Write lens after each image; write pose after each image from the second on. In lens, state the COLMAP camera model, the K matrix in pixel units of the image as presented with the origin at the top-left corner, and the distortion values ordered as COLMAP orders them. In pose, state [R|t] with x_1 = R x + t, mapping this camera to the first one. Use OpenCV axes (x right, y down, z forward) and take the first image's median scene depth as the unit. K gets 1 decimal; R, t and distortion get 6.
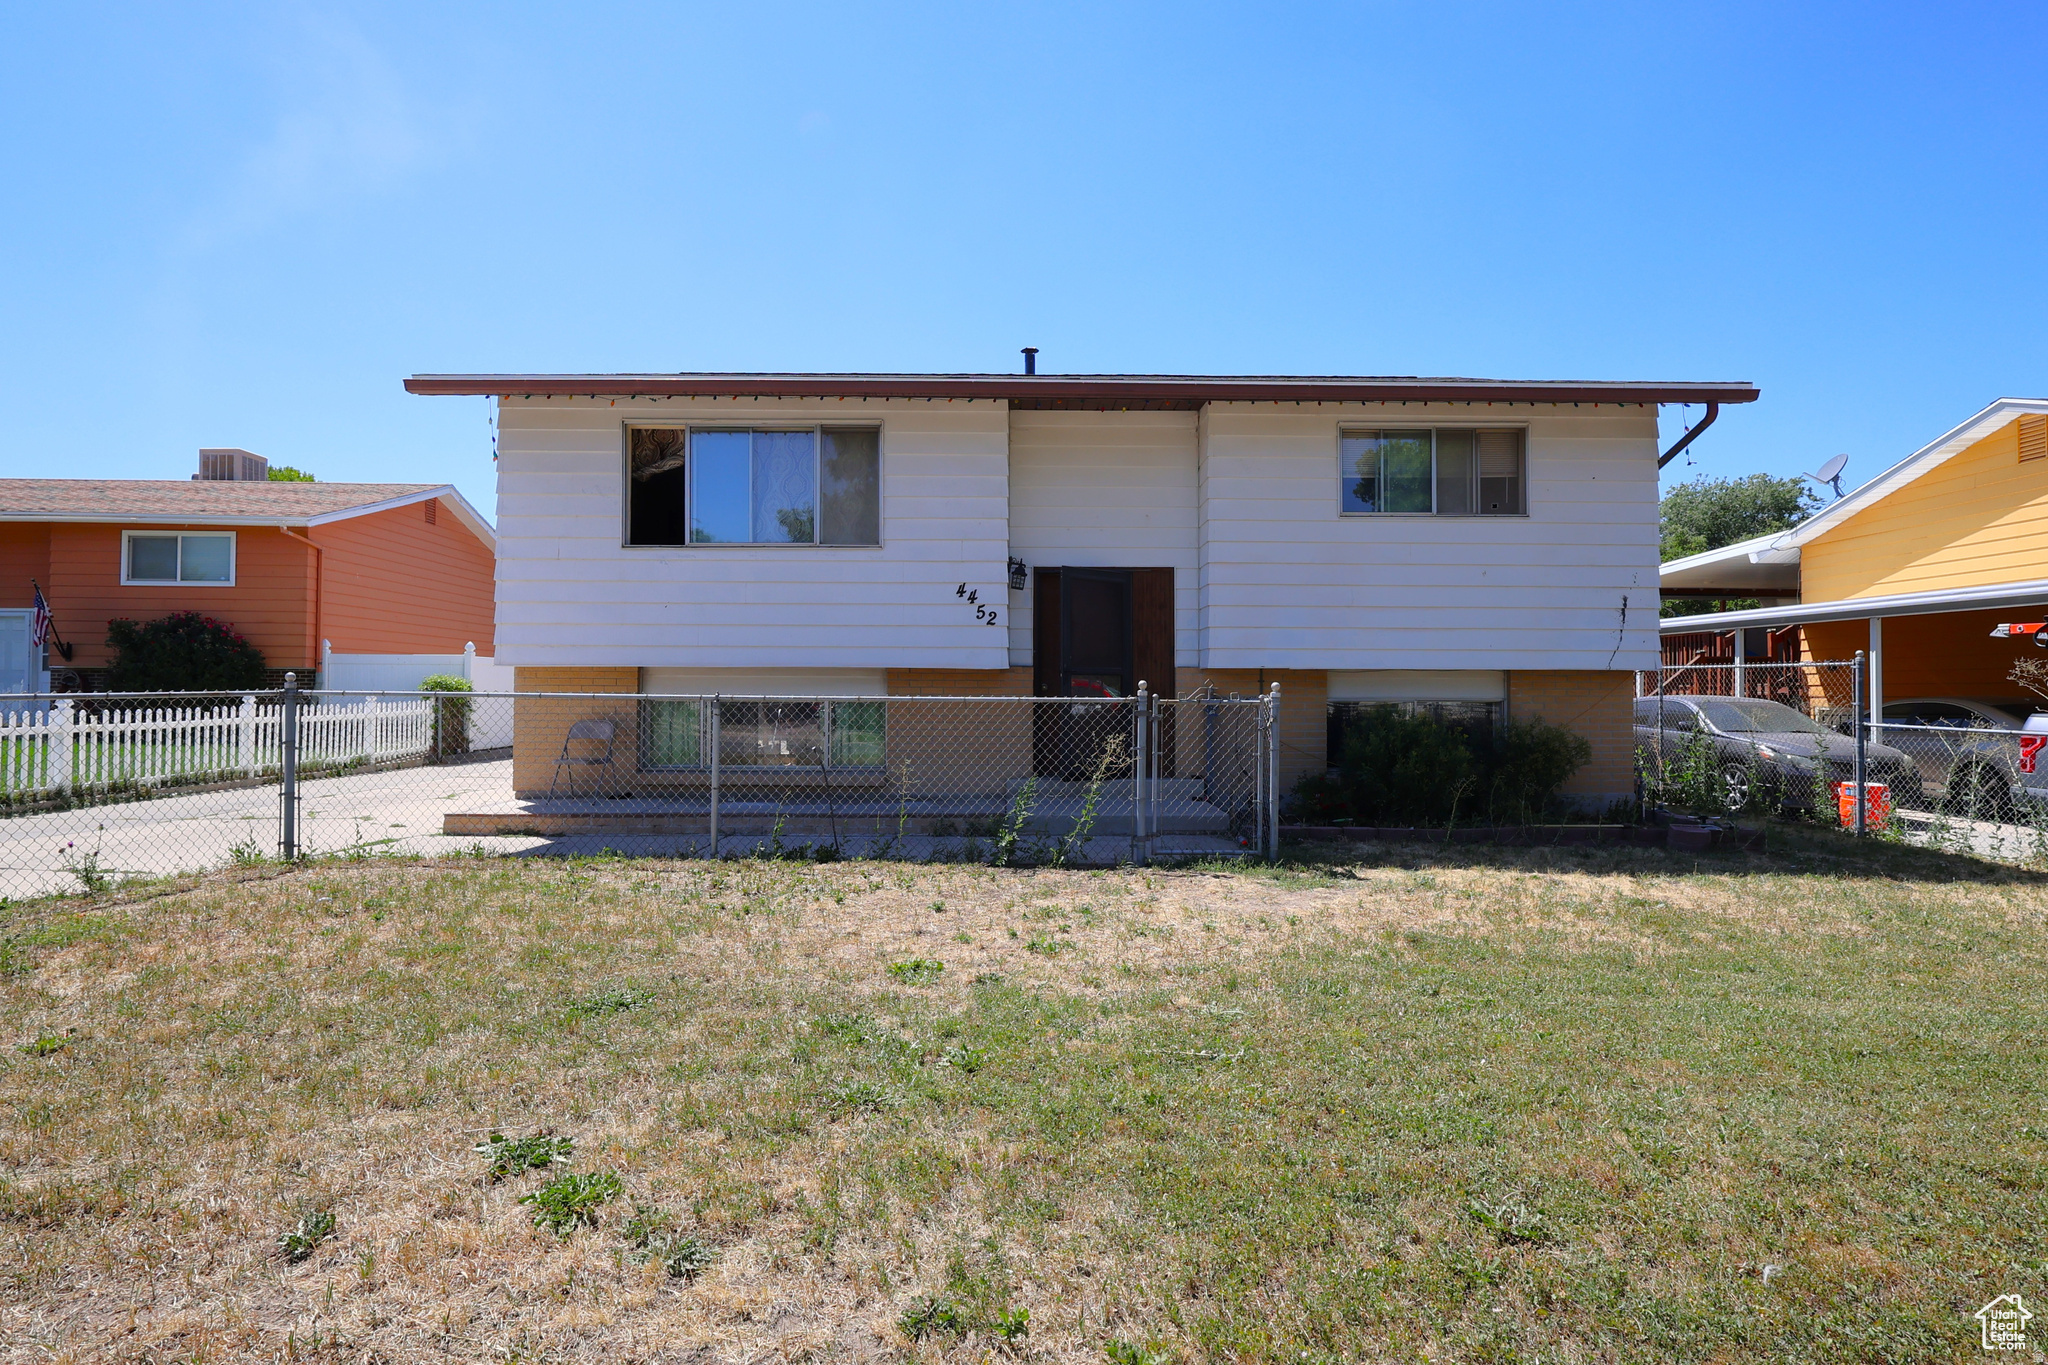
lens RADIAL K [[969.9, 0, 1026.1], [0, 969.9, 683.0], [0, 0, 1]] dist [-0.001843, 0.000563]
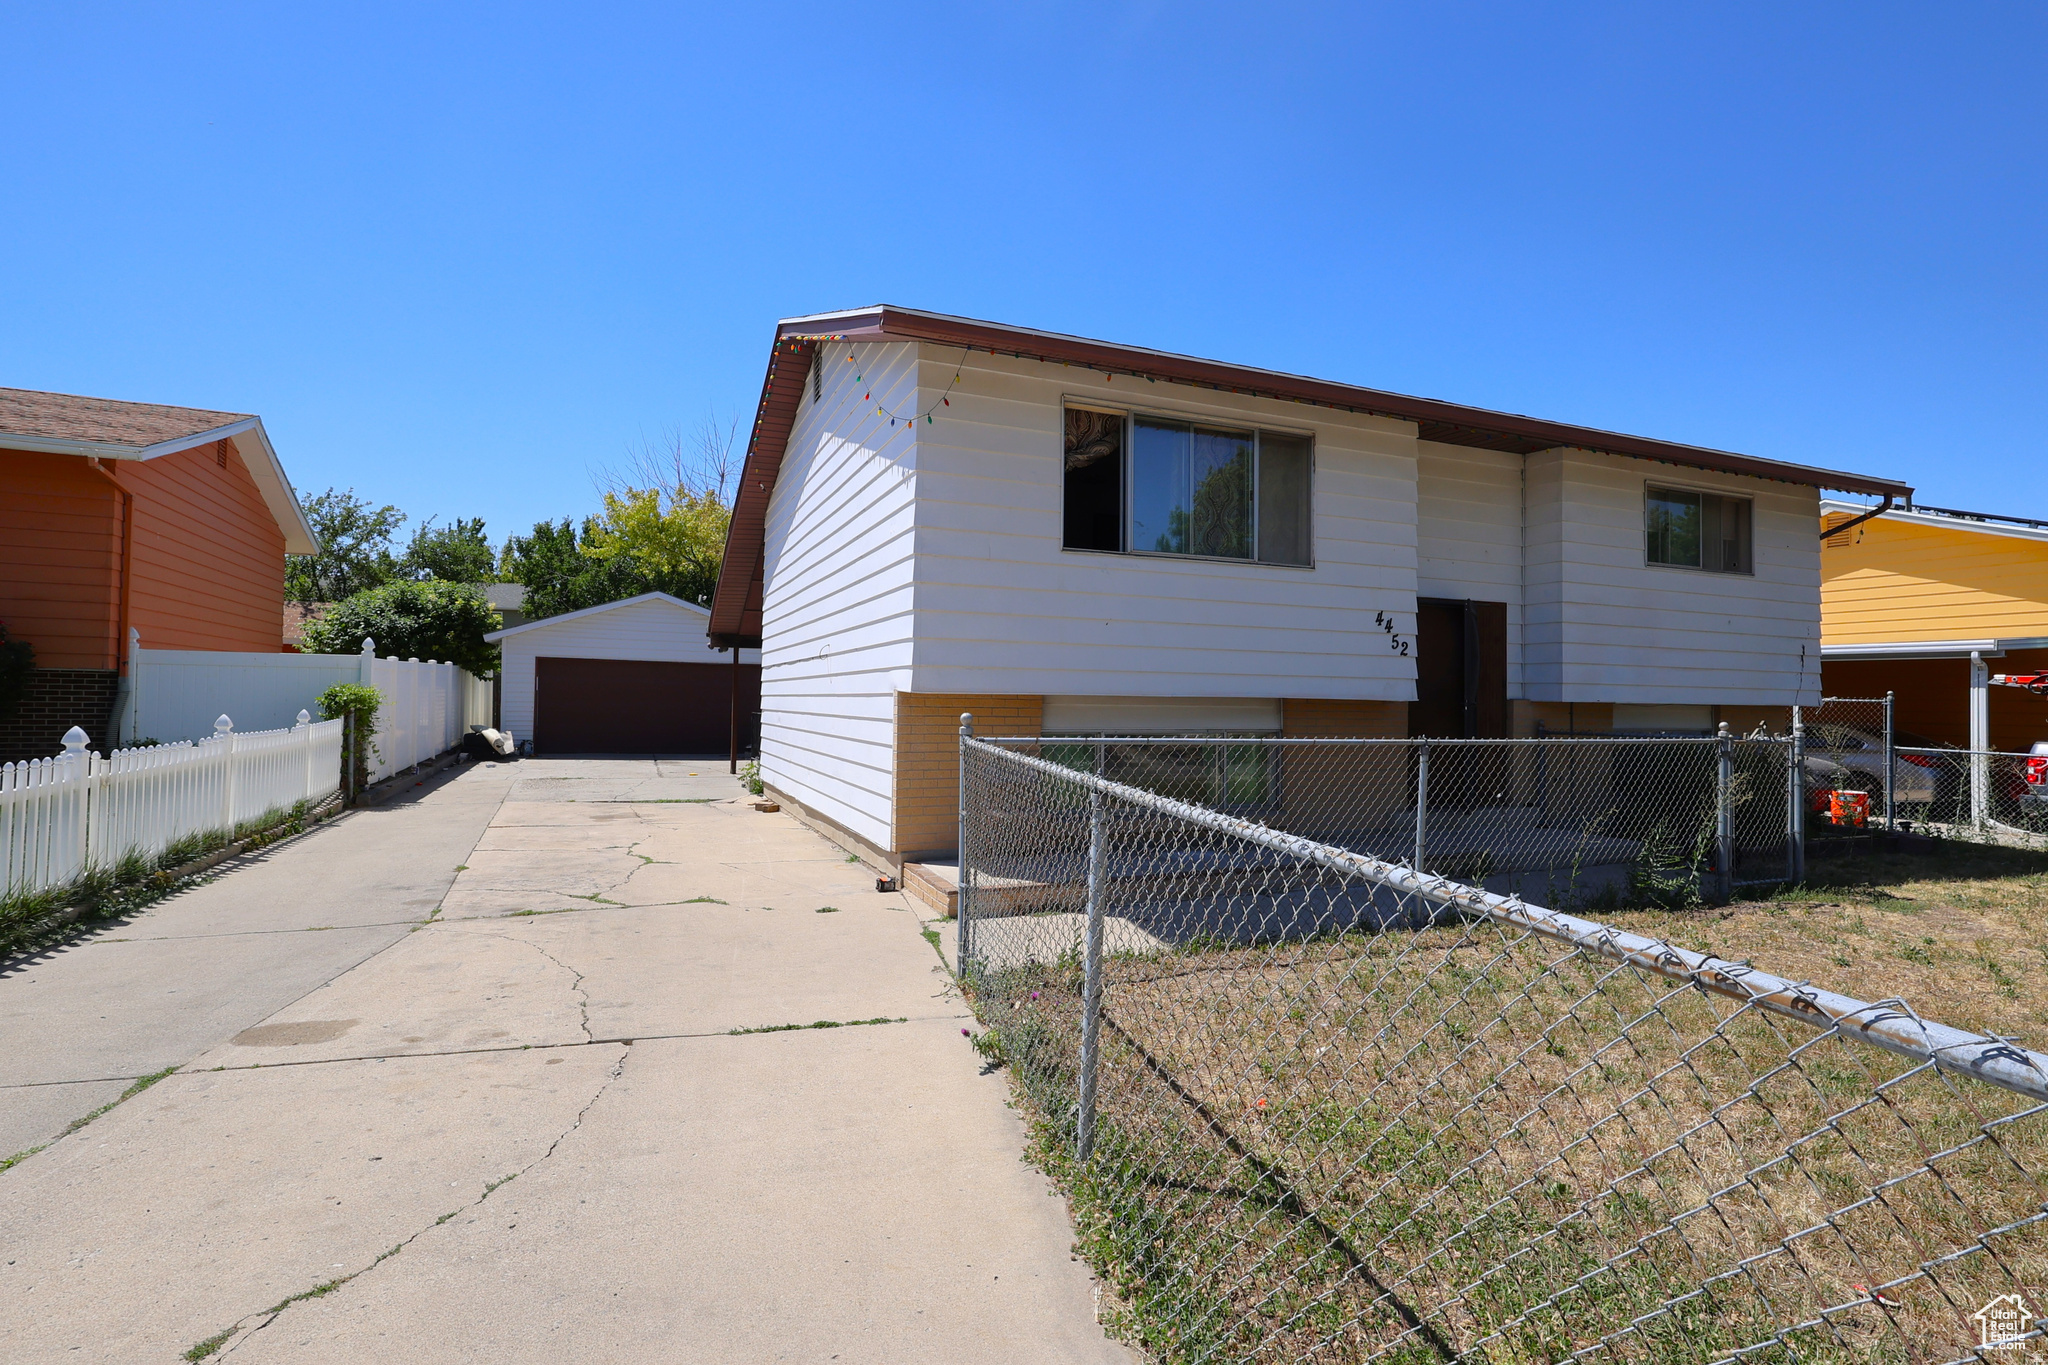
lens RADIAL K [[969.9, 0, 1025.4], [0, 969.9, 685.9], [0, 0, 1]] dist [-0.001843, 0.000563]
pose [[0.924781, 0.014074, 0.380240, -0.743494], [-0.014297, 0.999895, -0.002238, -0.021782], [-0.380232, -0.003366, 0.924885, 0.246970]]
